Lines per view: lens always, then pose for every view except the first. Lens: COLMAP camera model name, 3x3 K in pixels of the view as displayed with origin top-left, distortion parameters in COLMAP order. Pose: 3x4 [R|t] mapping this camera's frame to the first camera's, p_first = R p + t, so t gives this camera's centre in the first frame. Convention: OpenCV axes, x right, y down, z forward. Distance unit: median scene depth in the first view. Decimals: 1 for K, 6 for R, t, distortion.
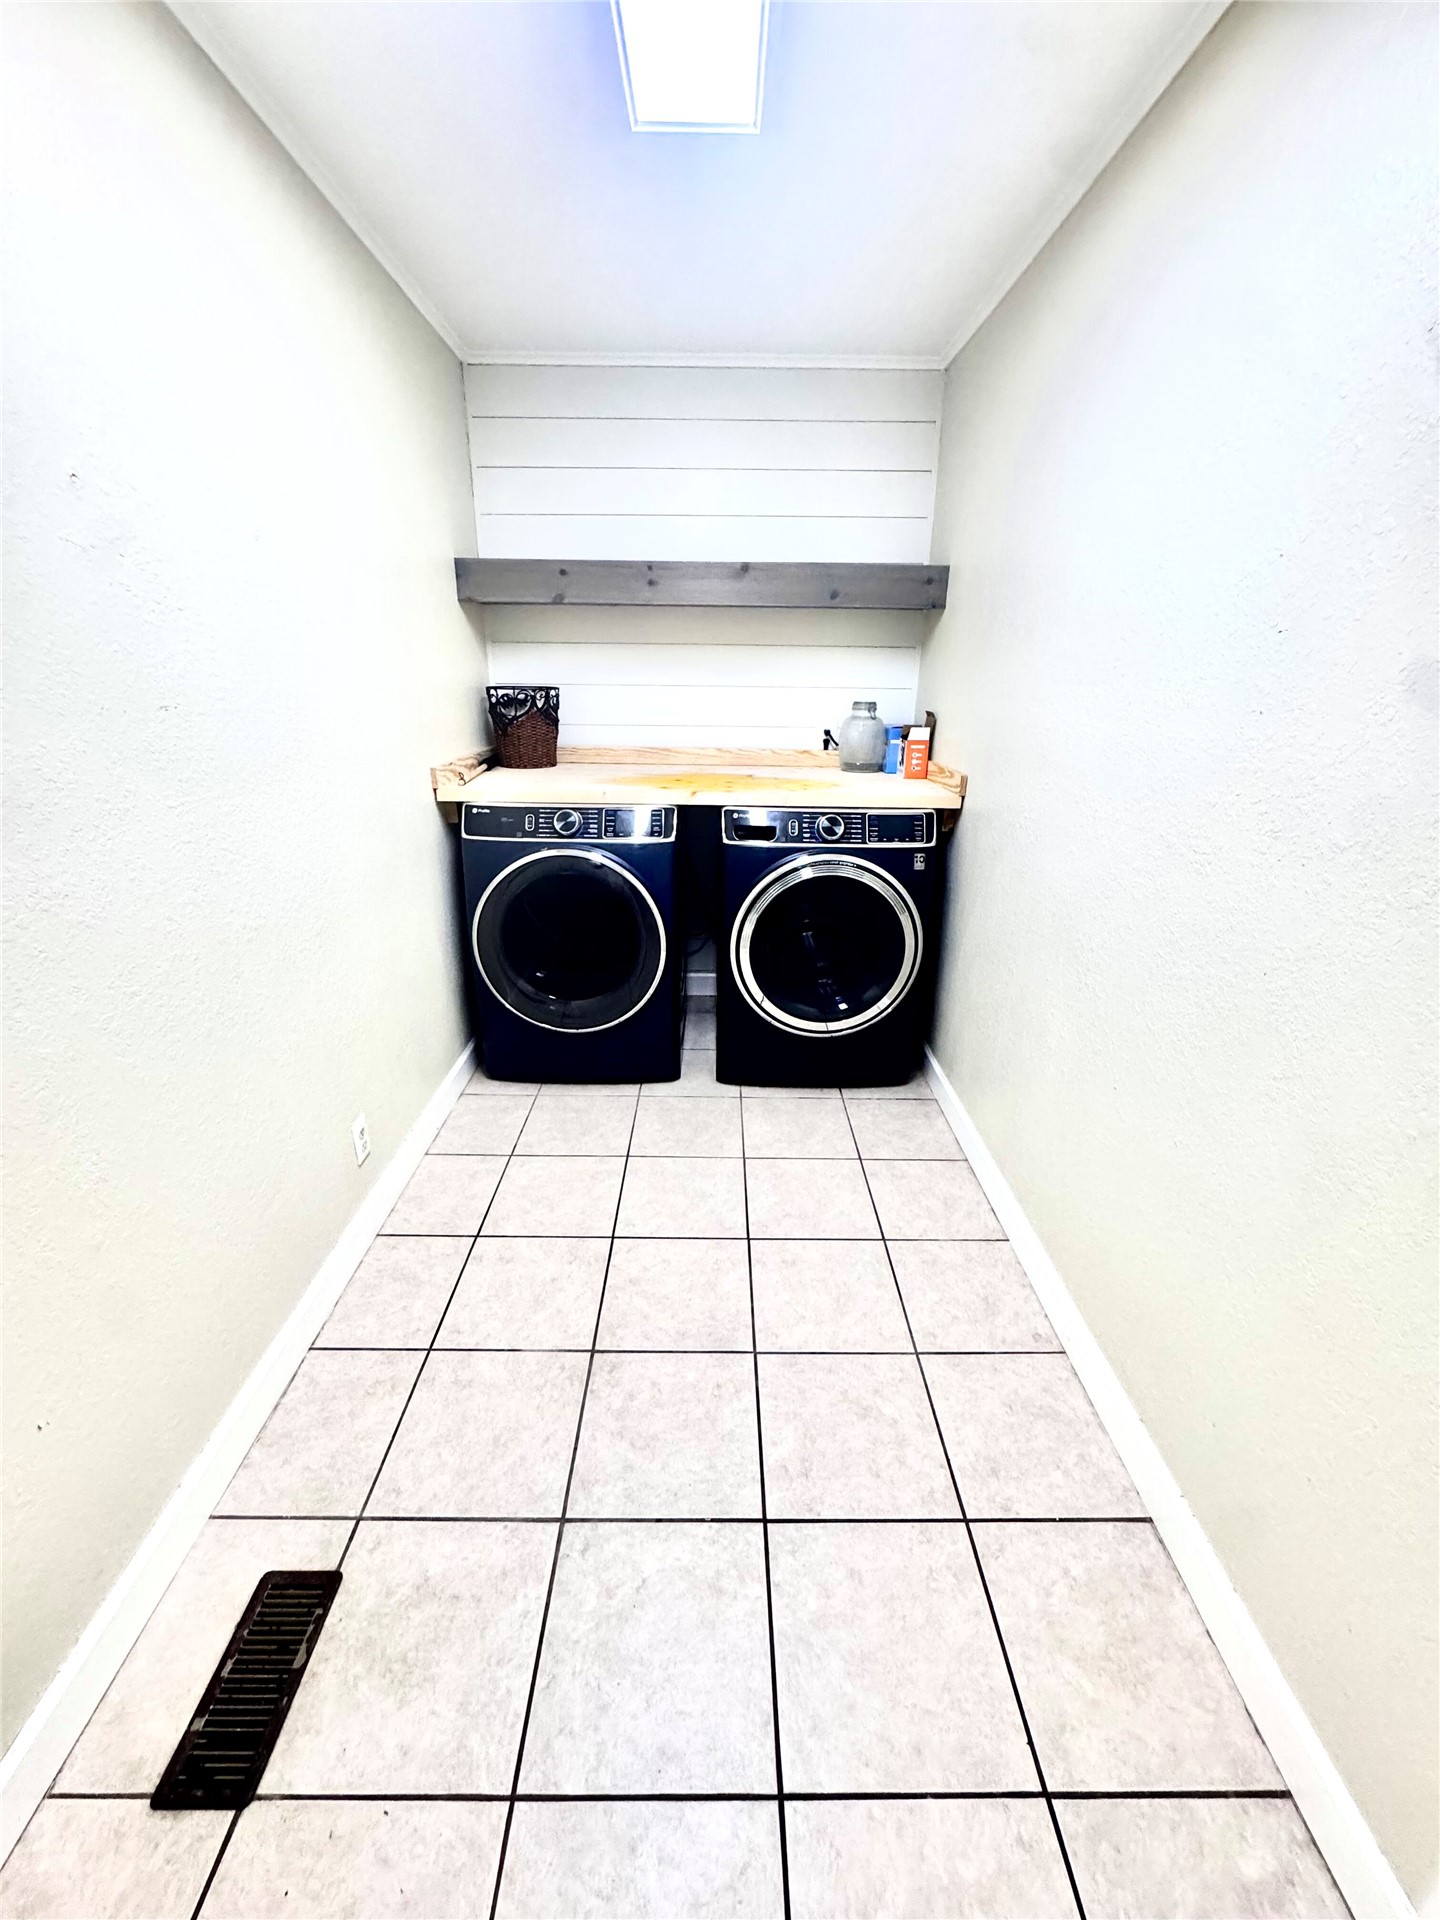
lens RADIAL K [[772.3, 0, 722.3], [0, 772.3, 959.2], [0, 0, 1]] dist [-0.004013, 0.000520]
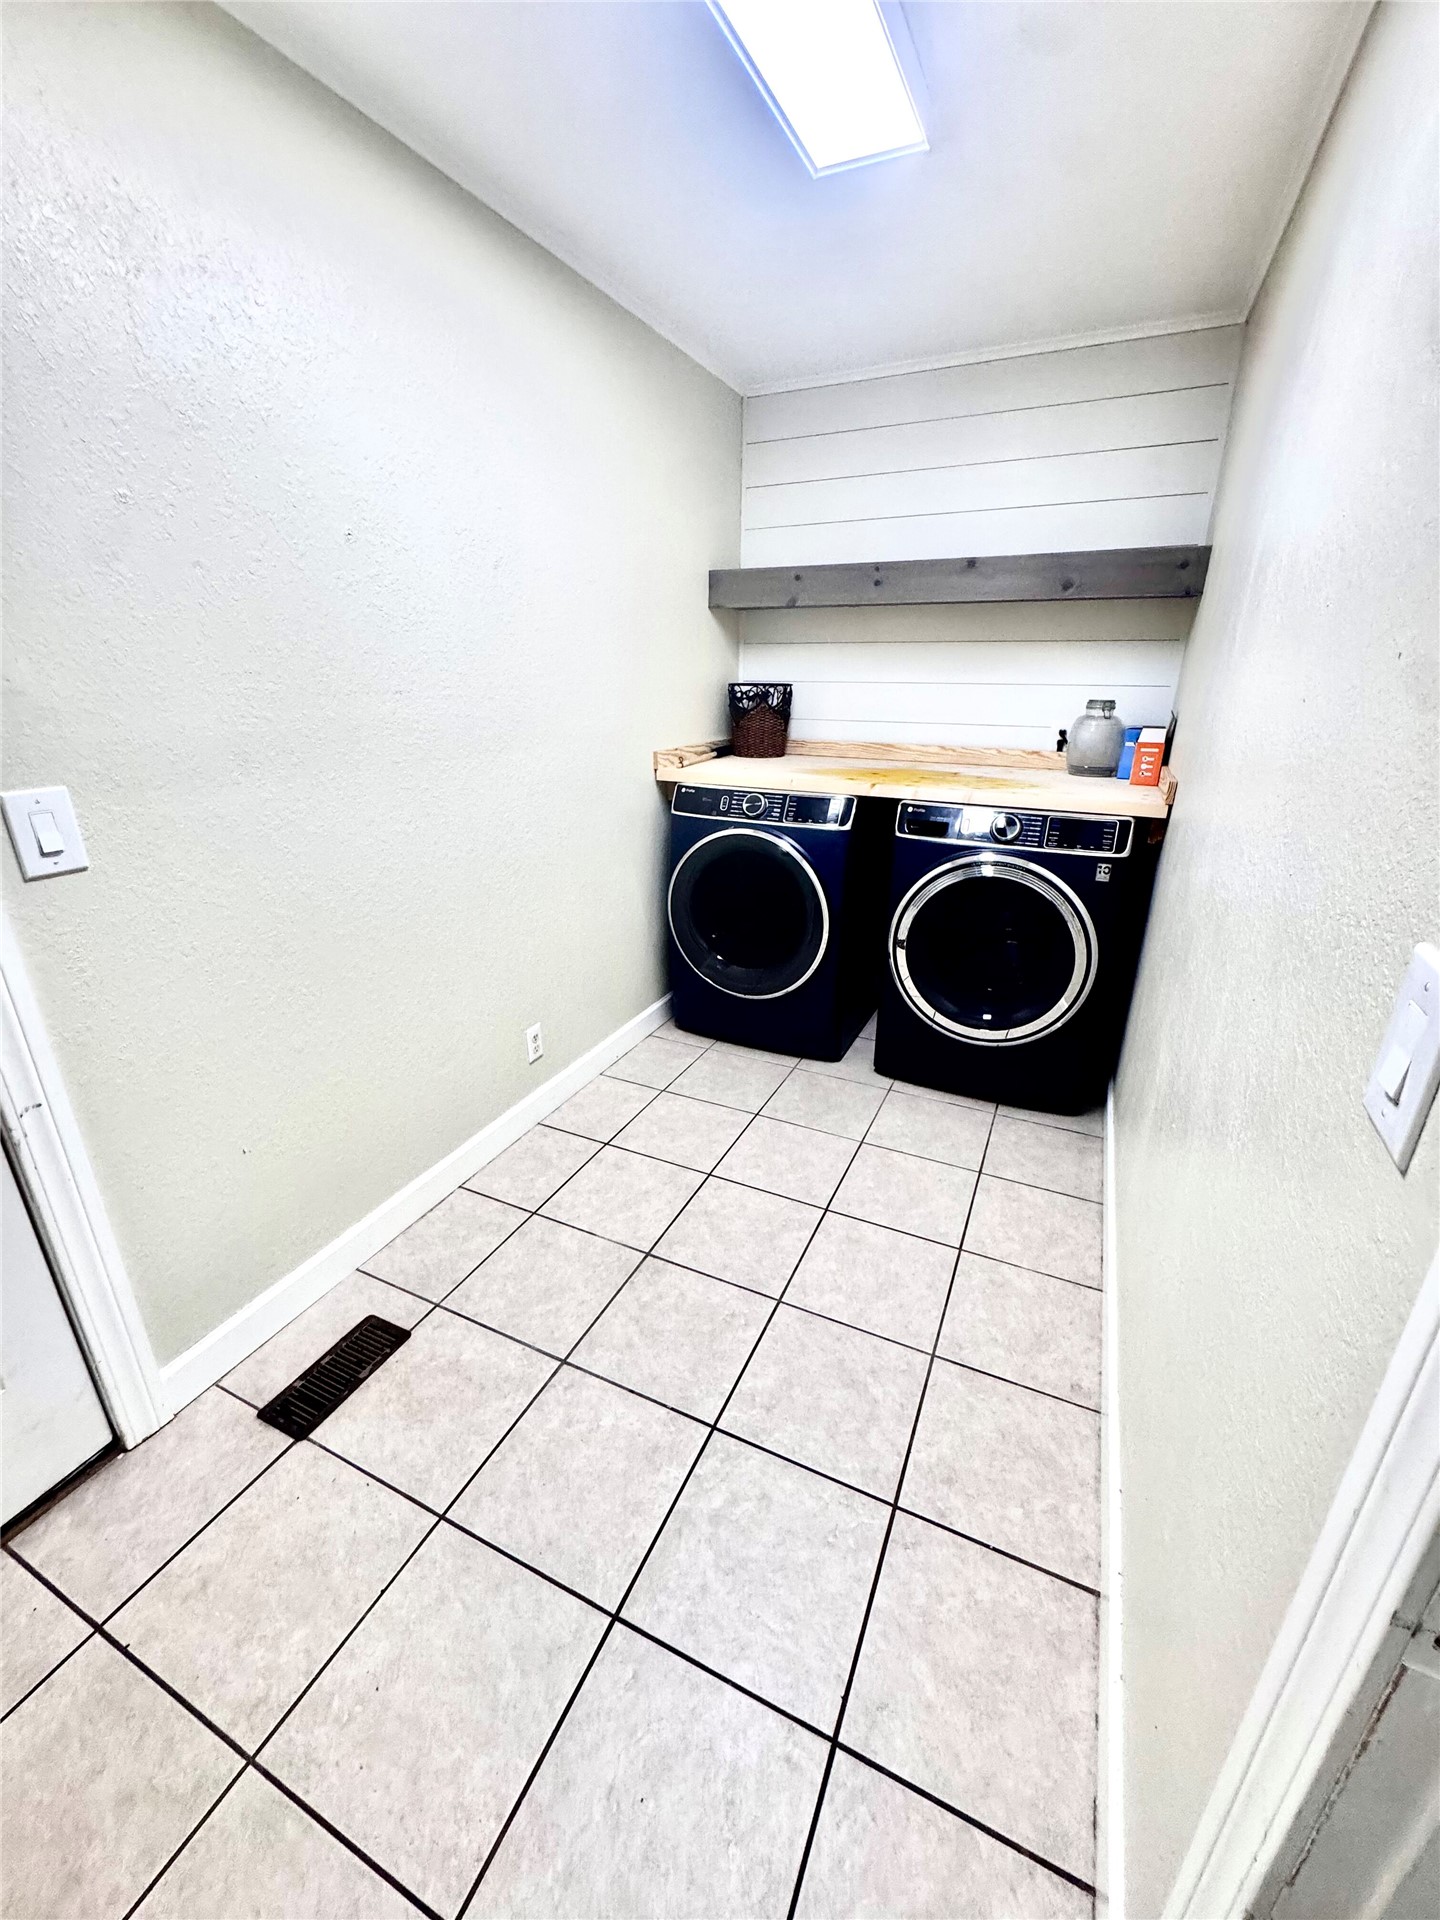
lens RADIAL K [[772.3, 0, 718.2], [0, 772.3, 958.7], [0, 0, 1]] dist [-0.004013, 0.000520]
pose [[0.901530, 0.144910, -0.407731, 0.257287], [-0.147075, 0.988778, 0.026222, 0.020002], [0.406955, 0.036327, 0.912726, -0.020801]]
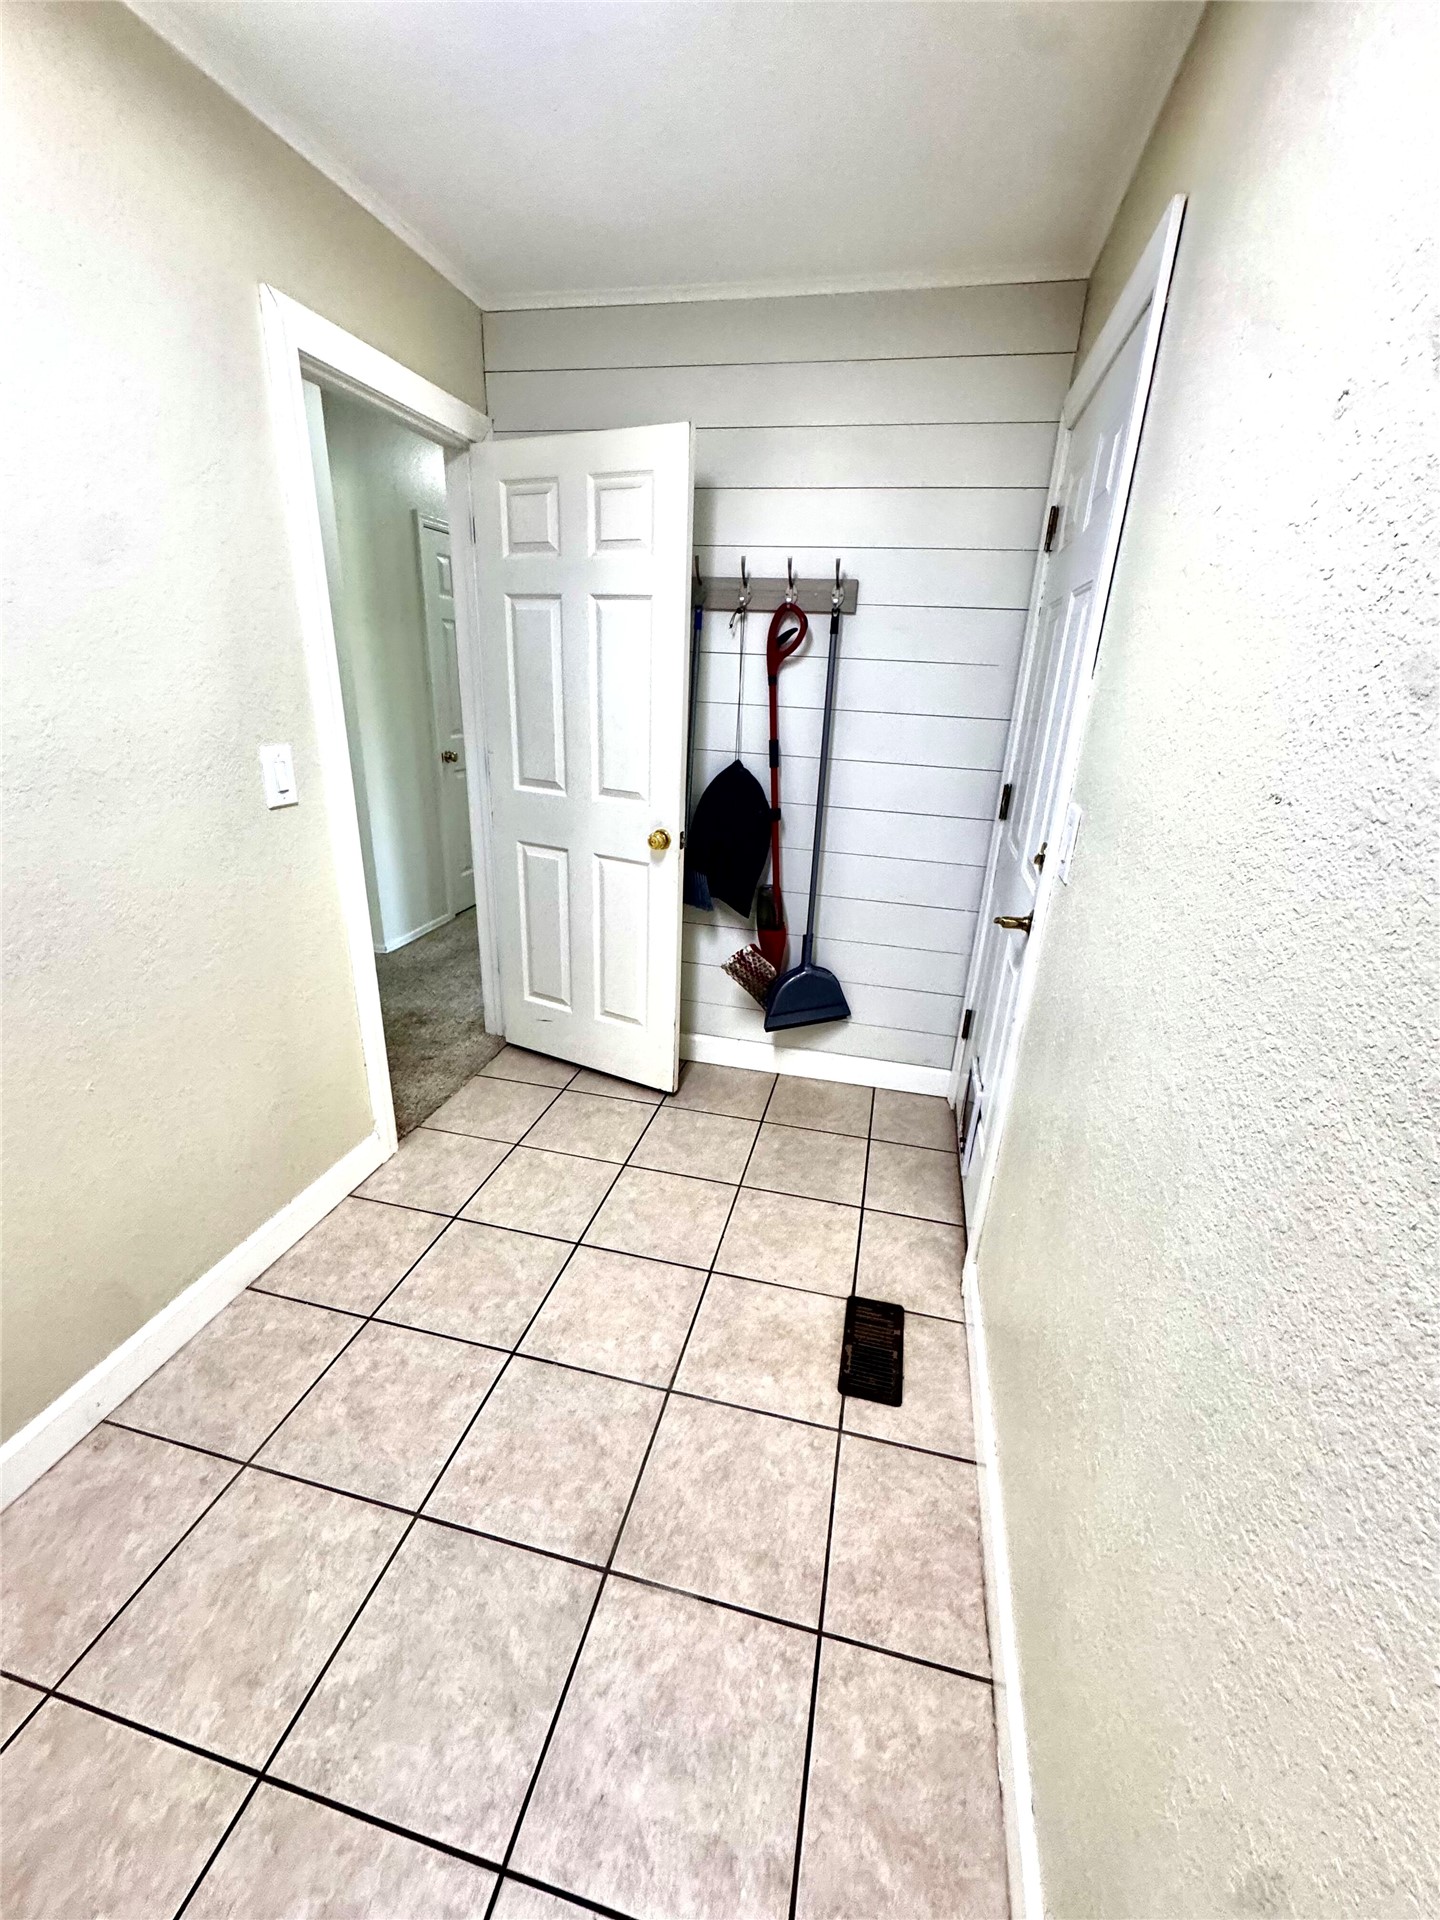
lens RADIAL K [[772.3, 0, 723.7], [0, 772.3, 959.3], [0, 0, 1]] dist [-0.004013, 0.000520]
pose [[-0.971034, -0.130868, 0.199914, -0.272343], [0.033702, 0.753293, 0.656821, -0.342469], [-0.236551, 0.644533, -0.727063, 0.876169]]
